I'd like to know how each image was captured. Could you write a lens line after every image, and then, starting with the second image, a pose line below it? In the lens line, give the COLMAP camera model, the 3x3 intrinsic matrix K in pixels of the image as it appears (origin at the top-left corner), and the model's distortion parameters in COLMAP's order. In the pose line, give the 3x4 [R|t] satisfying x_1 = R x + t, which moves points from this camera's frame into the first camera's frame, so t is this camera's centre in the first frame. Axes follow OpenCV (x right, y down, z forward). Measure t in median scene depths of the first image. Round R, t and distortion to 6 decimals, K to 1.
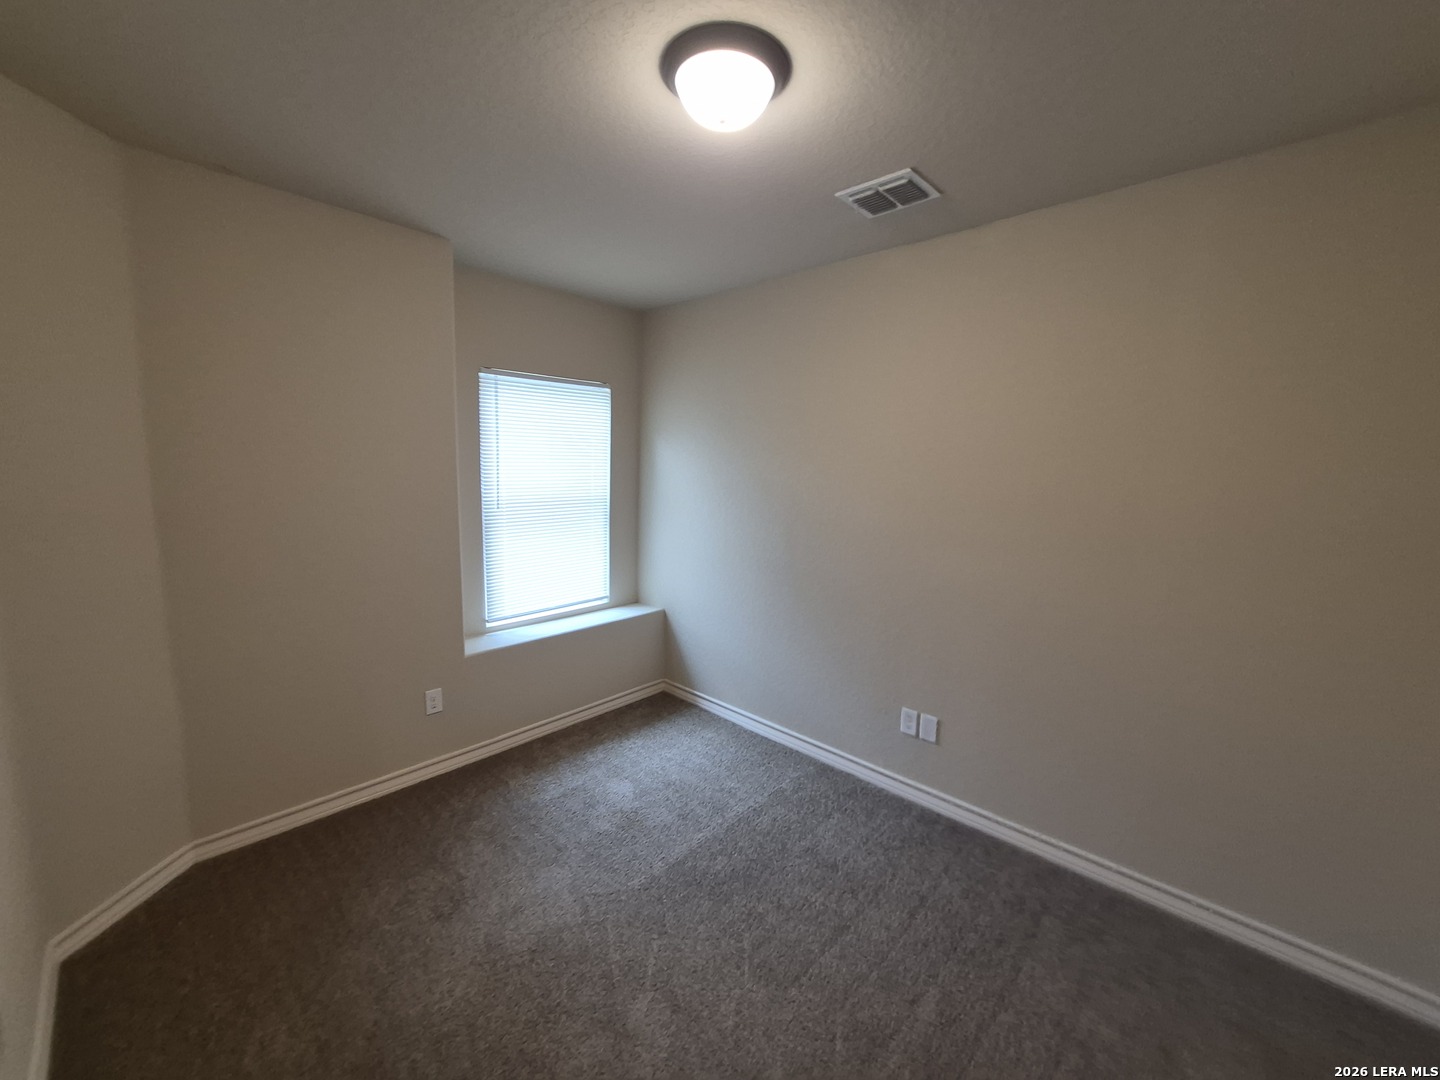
lens RADIAL K [[568.3, 0, 719.4], [0, 568.3, 544.6], [0, 0, 1]] dist [0.008166, 0.000102]
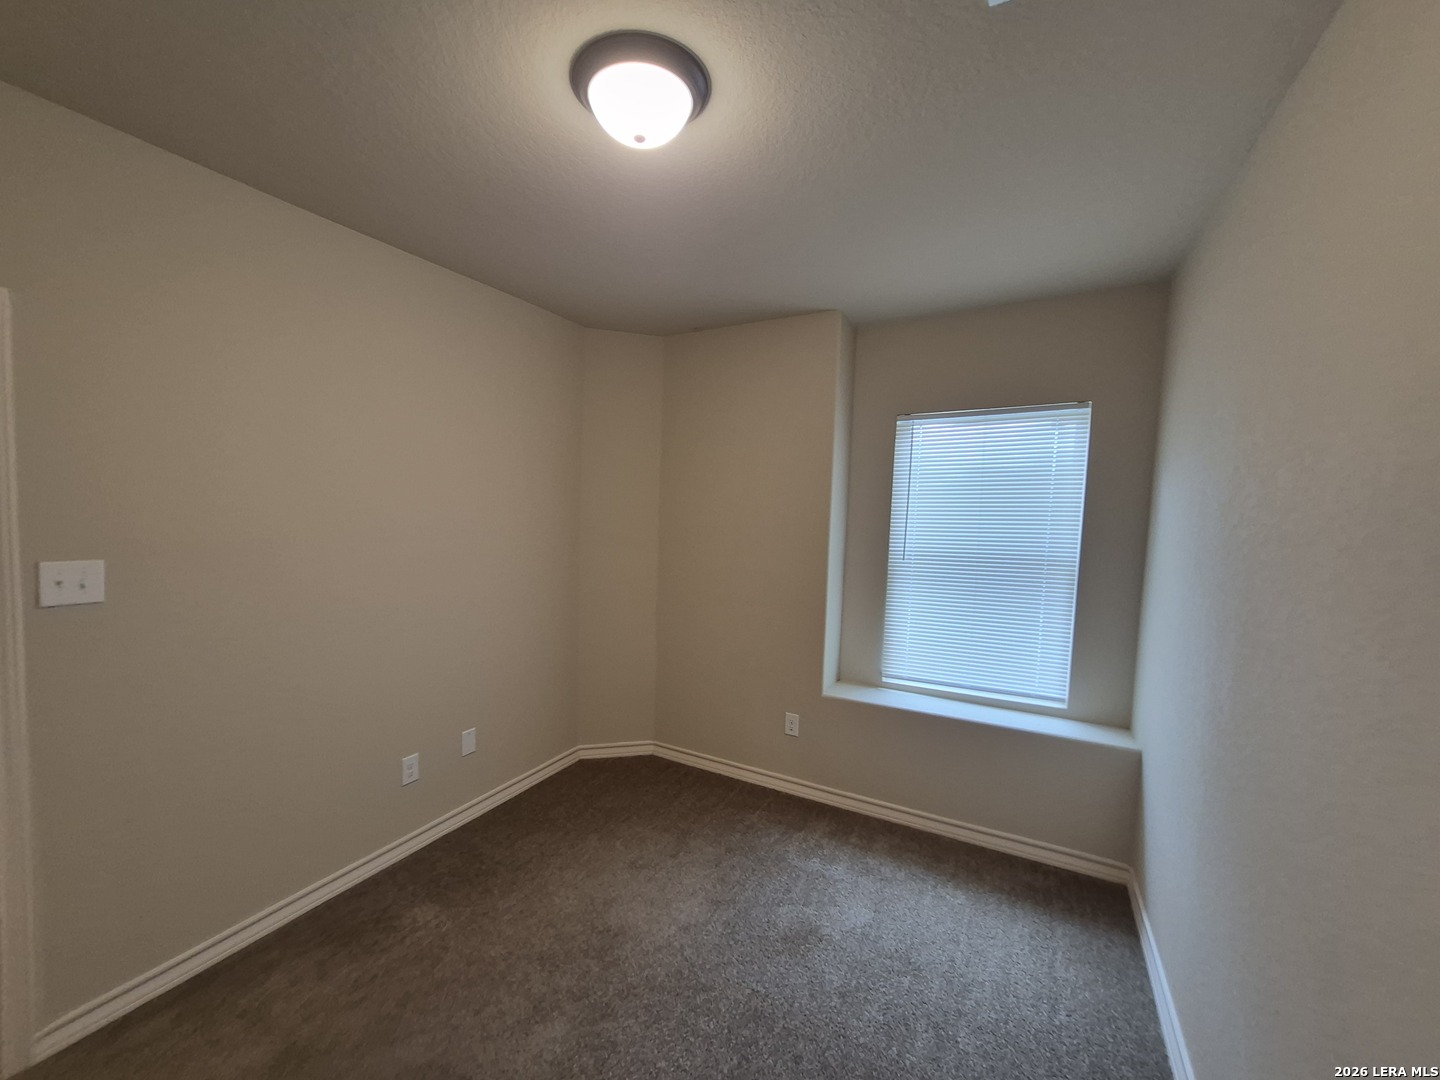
lens RADIAL K [[568.3, 0, 715.5], [0, 568.3, 545.4], [0, 0, 1]] dist [0.008166, 0.000102]
pose [[0.235074, 0.043110, -0.971021, 0.449804], [-0.151923, 0.988367, 0.007101, -0.045557], [0.960031, 0.145852, 0.238888, 0.468458]]
